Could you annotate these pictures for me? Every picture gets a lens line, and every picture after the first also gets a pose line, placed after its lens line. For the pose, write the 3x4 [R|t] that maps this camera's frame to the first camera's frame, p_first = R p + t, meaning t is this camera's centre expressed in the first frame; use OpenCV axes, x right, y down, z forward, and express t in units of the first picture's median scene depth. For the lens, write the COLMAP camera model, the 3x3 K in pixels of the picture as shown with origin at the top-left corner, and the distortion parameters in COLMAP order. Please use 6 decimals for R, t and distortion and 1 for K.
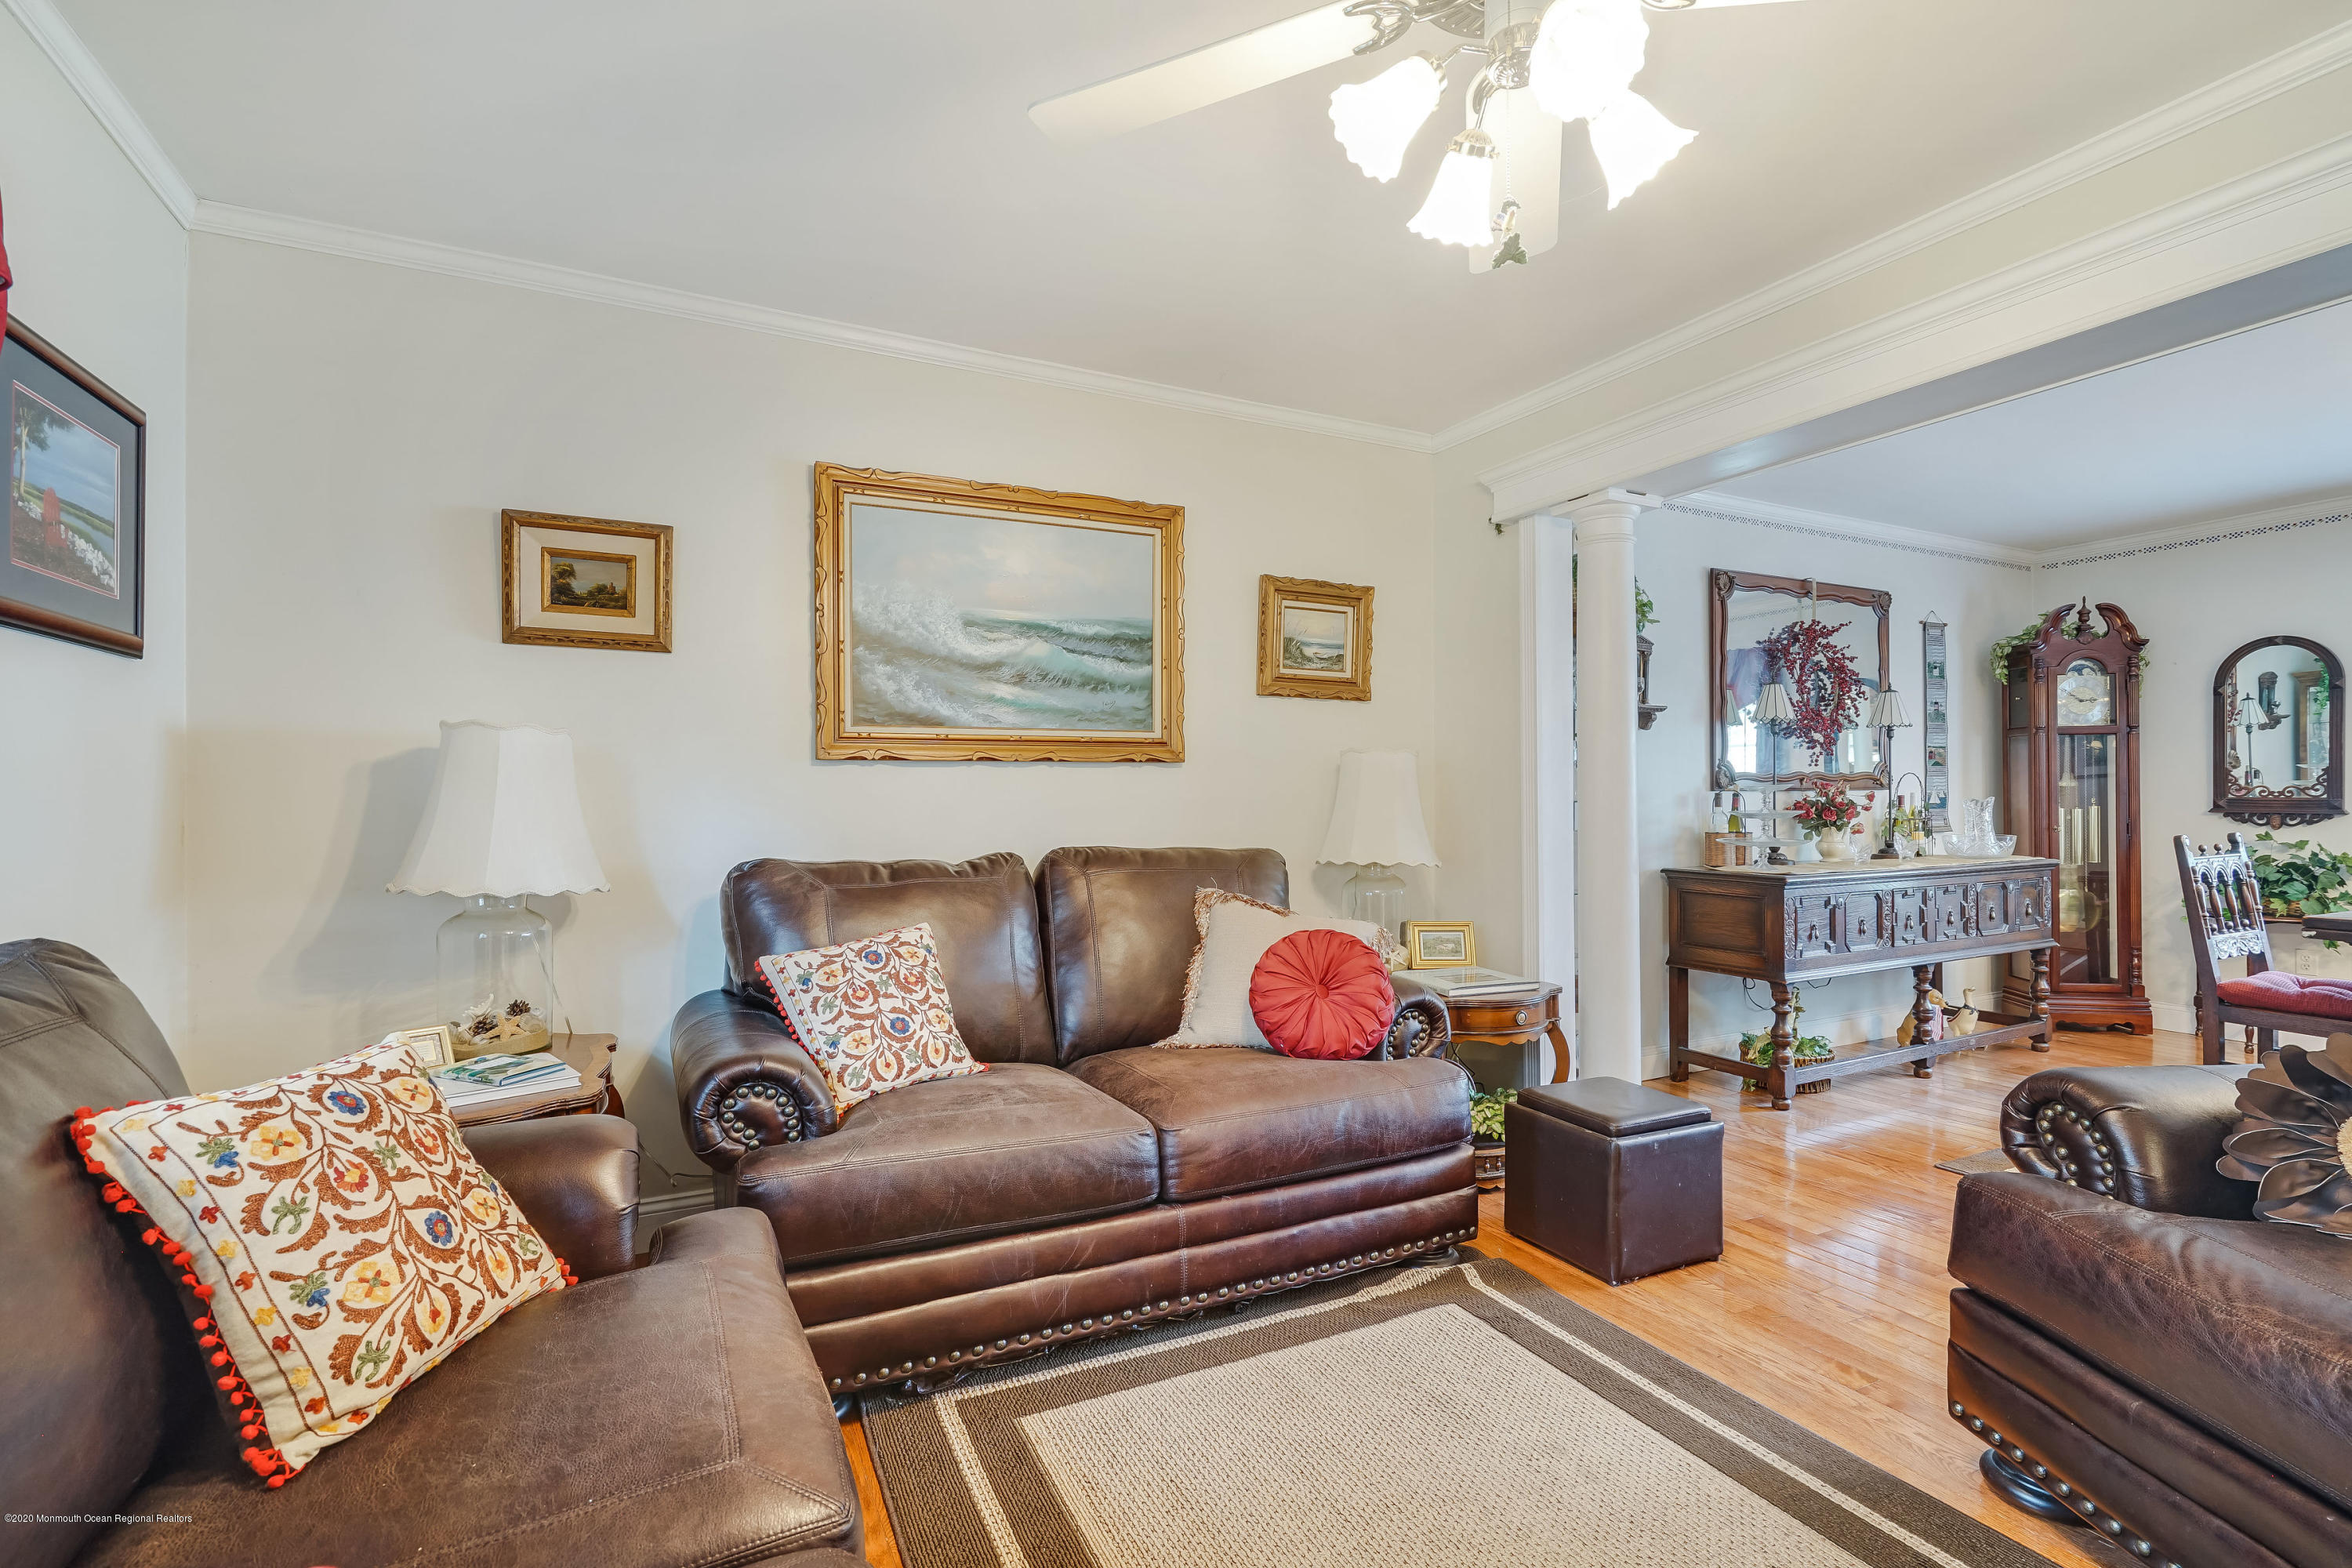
lens RADIAL K [[1063.5, 0, 1182.6], [0, 1063.5, 784.2], [0, 0, 1]] dist [-0.005472, 0.002054]
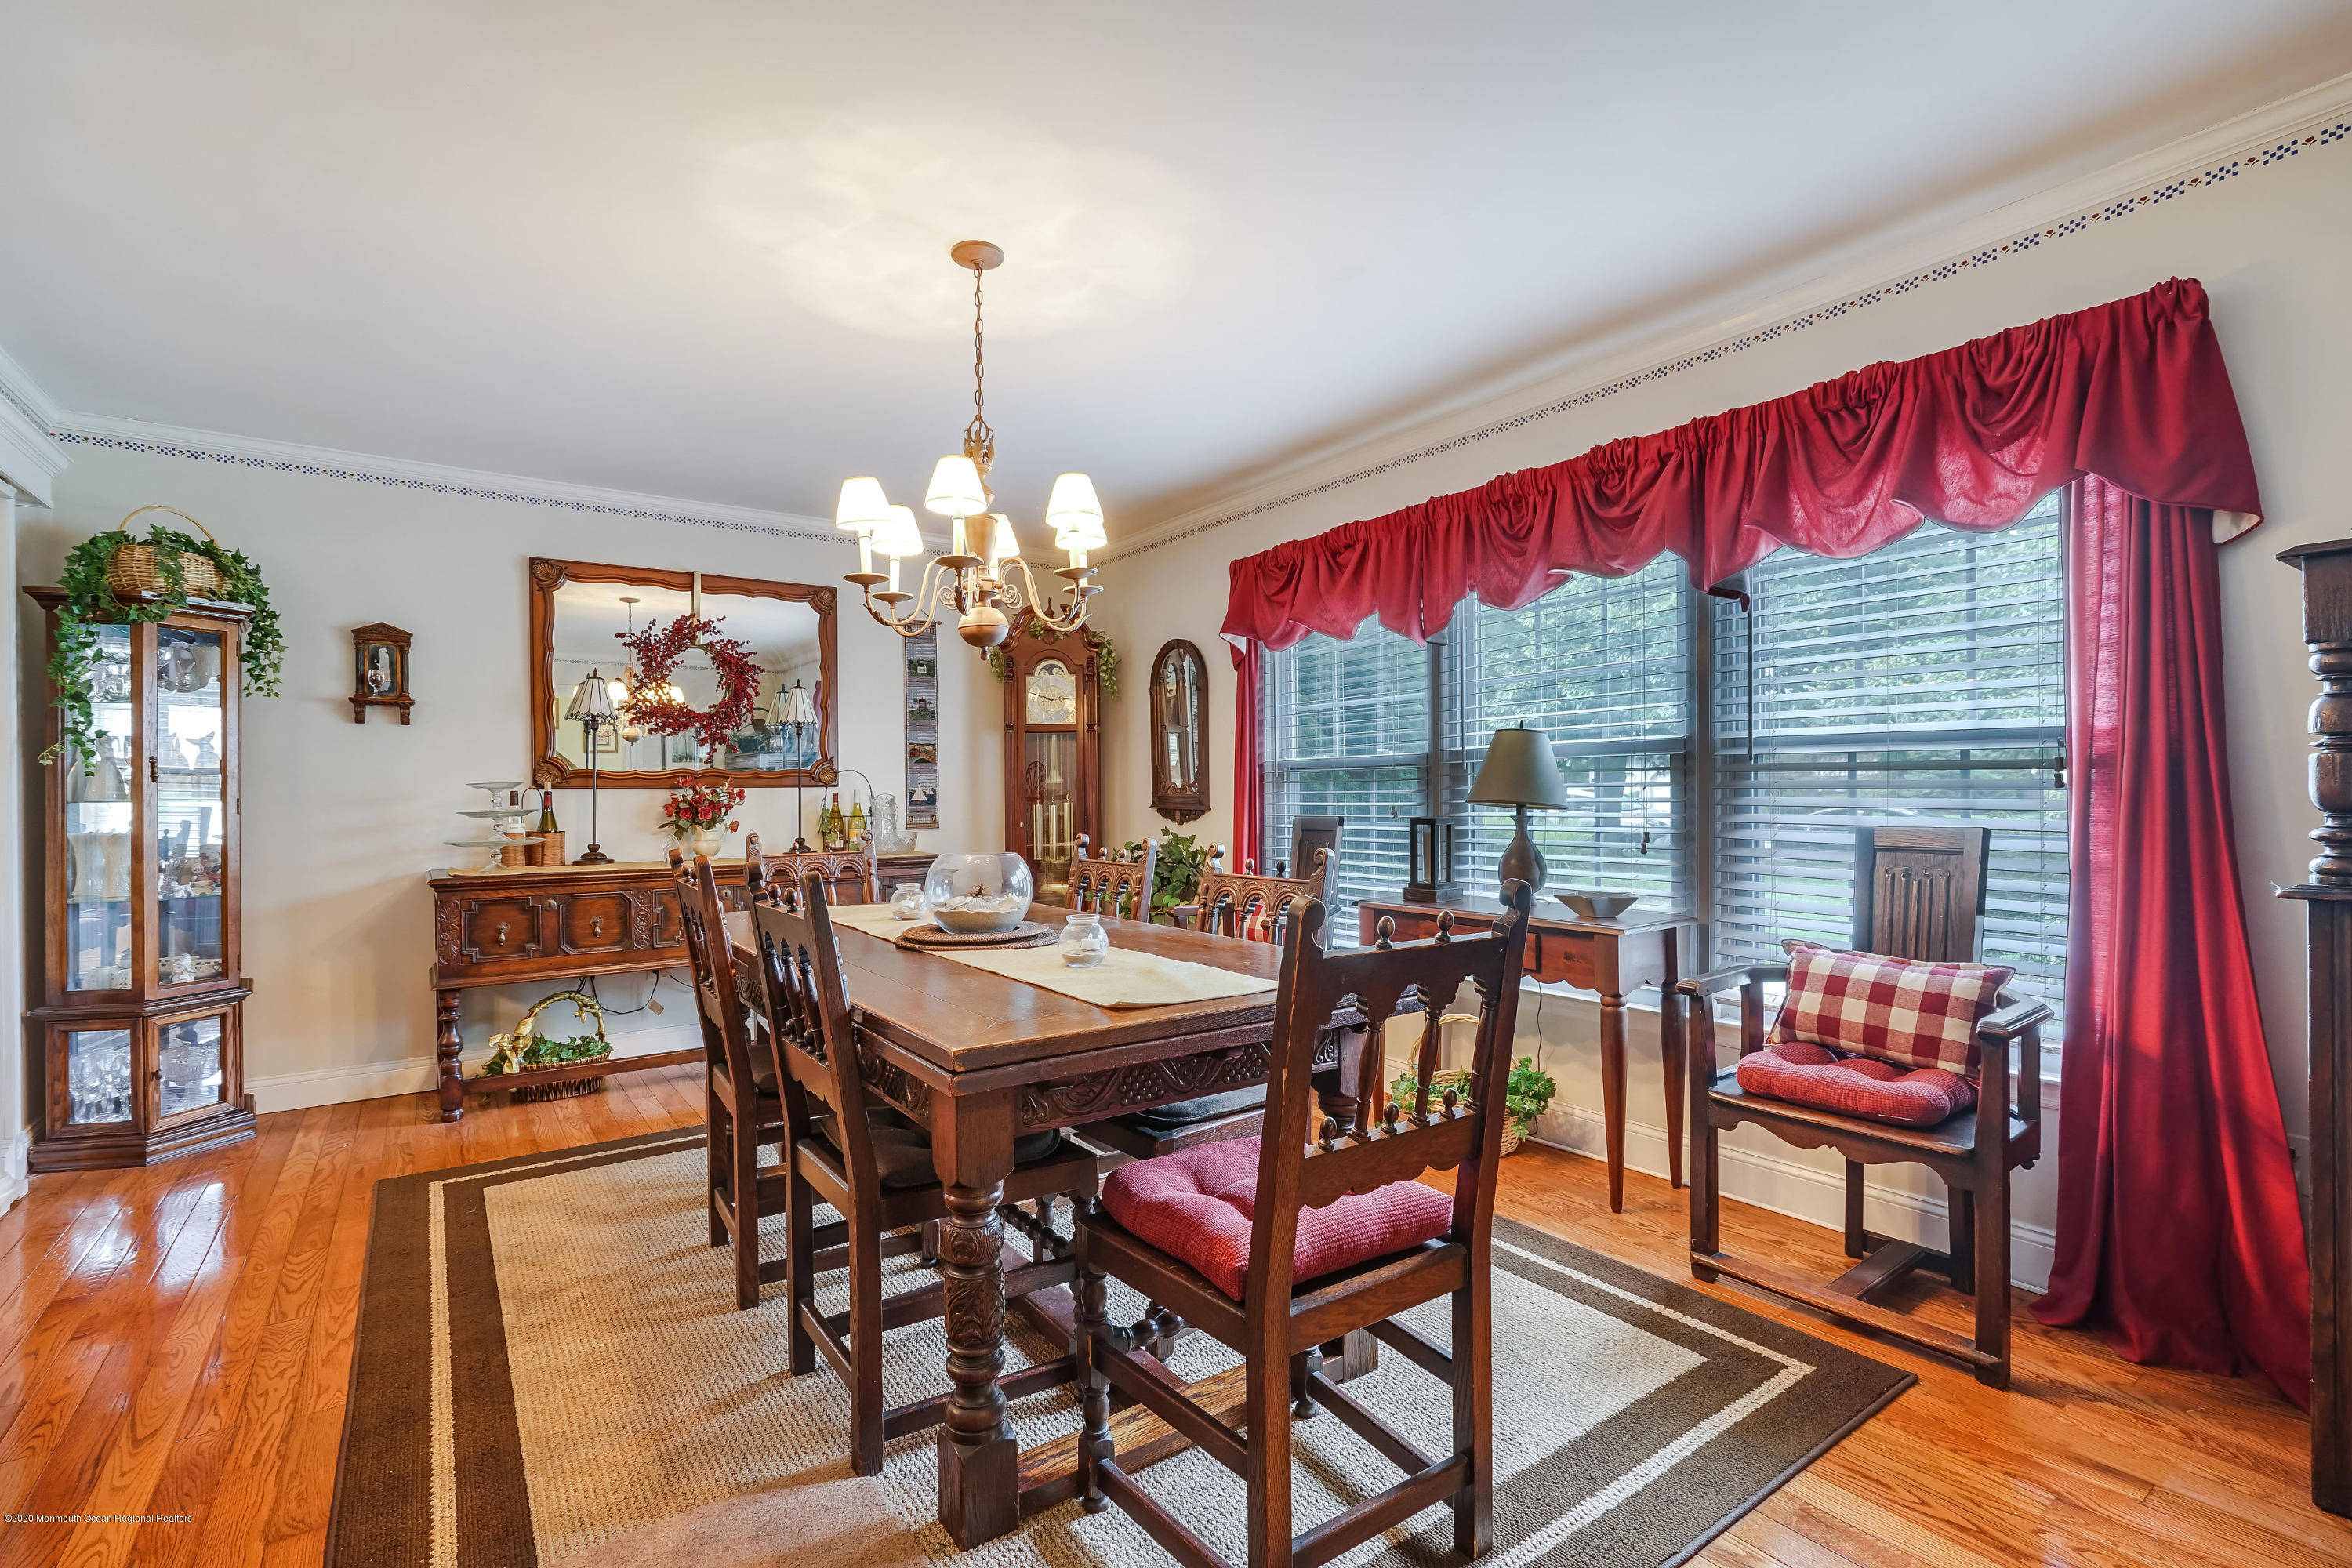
lens RADIAL K [[1063.5, 0, 1173.4], [0, 1063.5, 805.9], [0, 0, 1]] dist [-0.005472, 0.002054]
pose [[0.988782, -0.004827, 0.149290, 1.273964], [0.001334, 0.999723, 0.023489, 0.000072], [-0.149362, -0.023026, 0.988514, -0.057563]]
